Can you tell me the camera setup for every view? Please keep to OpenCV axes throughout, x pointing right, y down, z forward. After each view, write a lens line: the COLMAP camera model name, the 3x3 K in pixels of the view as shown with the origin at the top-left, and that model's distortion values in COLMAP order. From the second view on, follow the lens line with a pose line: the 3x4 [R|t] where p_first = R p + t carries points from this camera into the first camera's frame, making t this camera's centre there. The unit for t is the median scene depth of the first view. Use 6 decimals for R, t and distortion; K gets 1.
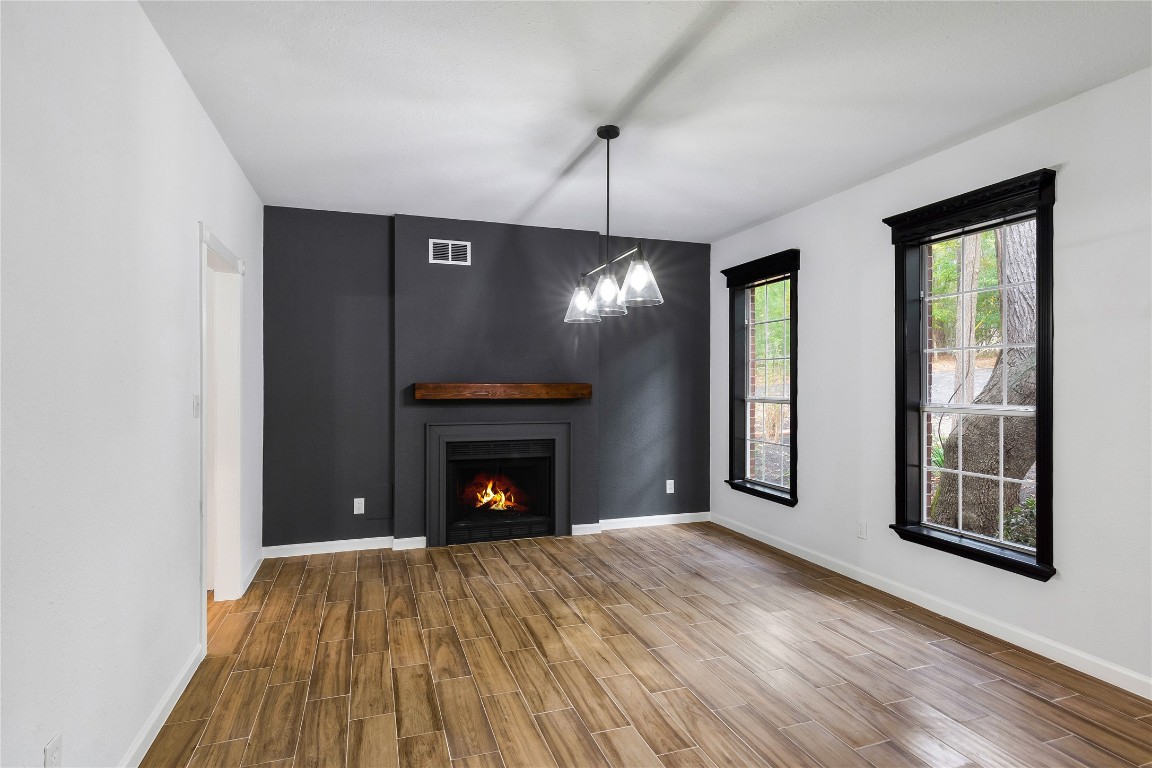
lens RADIAL K [[603.0, 0, 570.9], [0, 603.0, 388.5], [0, 0, 1]] dist [0.007445, -0.001380]
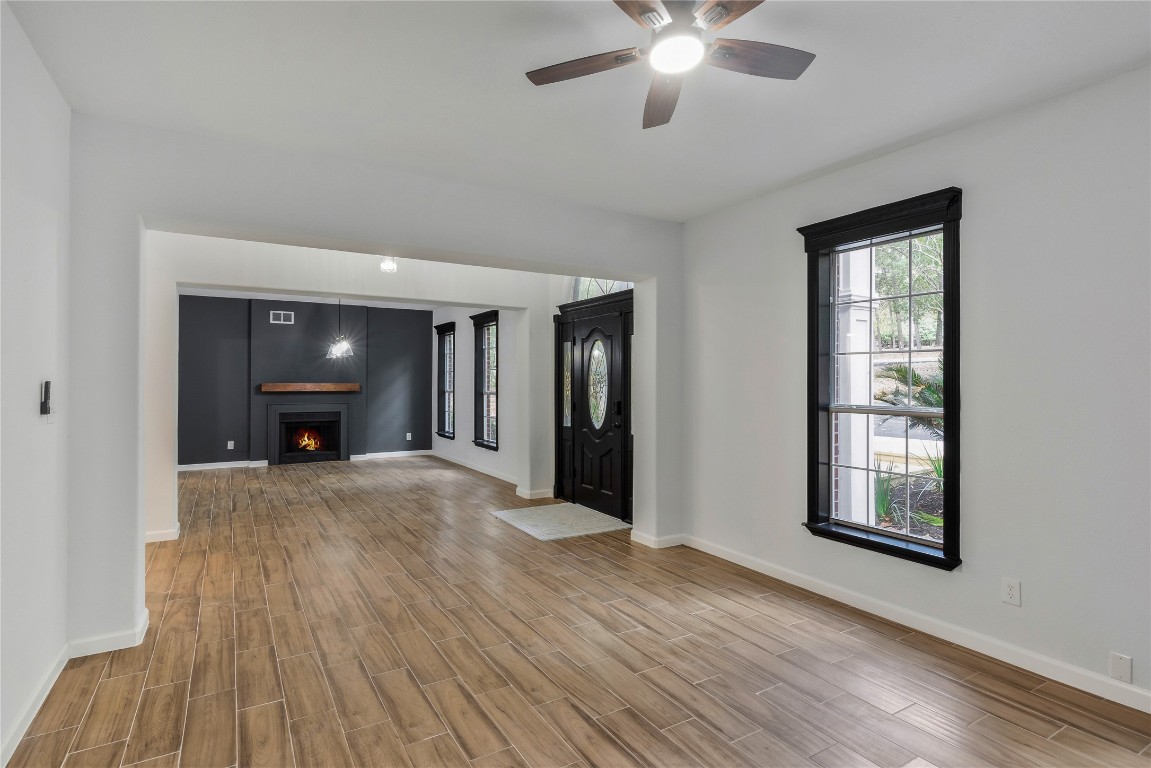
lens RADIAL K [[602.5, 0, 593.3], [0, 602.5, 382.6], [0, 0, 1]] dist [0.007445, -0.001380]
pose [[0.983907, 0.000102, 0.178683, 0.437014], [0.001912, 0.999937, -0.011096, 0.012706], [-0.178673, 0.011259, 0.983844, -1.095745]]
